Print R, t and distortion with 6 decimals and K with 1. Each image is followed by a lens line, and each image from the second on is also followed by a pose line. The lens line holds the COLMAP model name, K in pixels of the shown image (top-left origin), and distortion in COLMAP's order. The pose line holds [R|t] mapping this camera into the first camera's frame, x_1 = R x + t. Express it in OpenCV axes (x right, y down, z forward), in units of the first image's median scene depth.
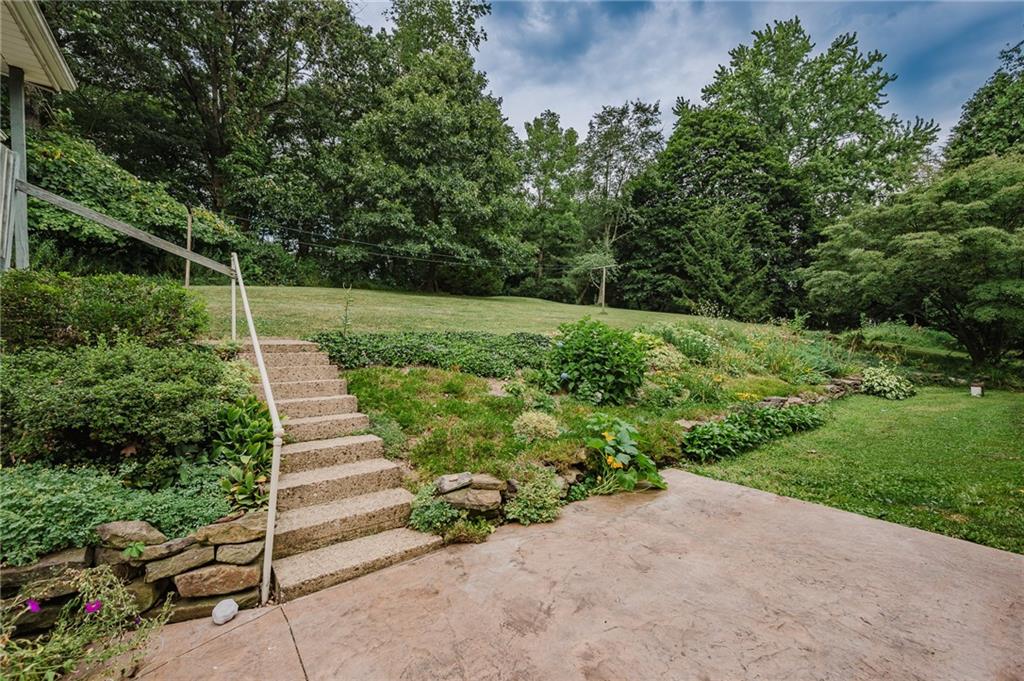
lens RADIAL K [[437.6, 0, 513.2], [0, 437.6, 340.4], [0, 0, 1]] dist [0.000228, -0.001429]
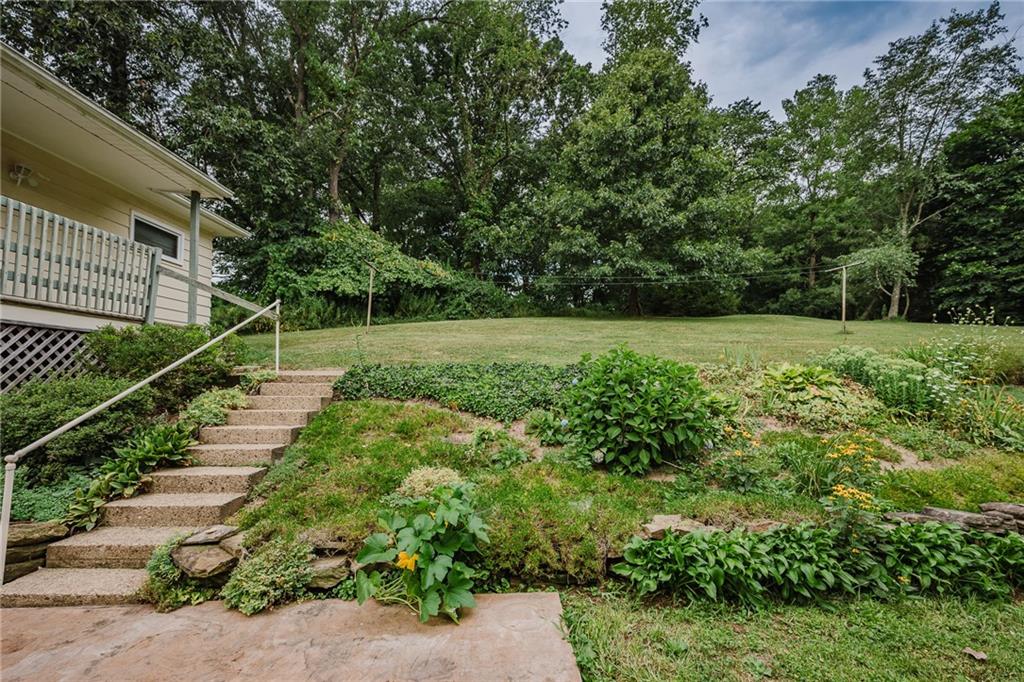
lens RADIAL K [[437.6, 0, 499.7], [0, 437.6, 347.1], [0, 0, 1]] dist [0.000228, -0.001429]
pose [[0.810422, -0.016314, -0.585620, 0.102613], [-0.007558, 0.999238, -0.038295, -0.004682], [0.585798, 0.035461, 0.809681, 0.067590]]
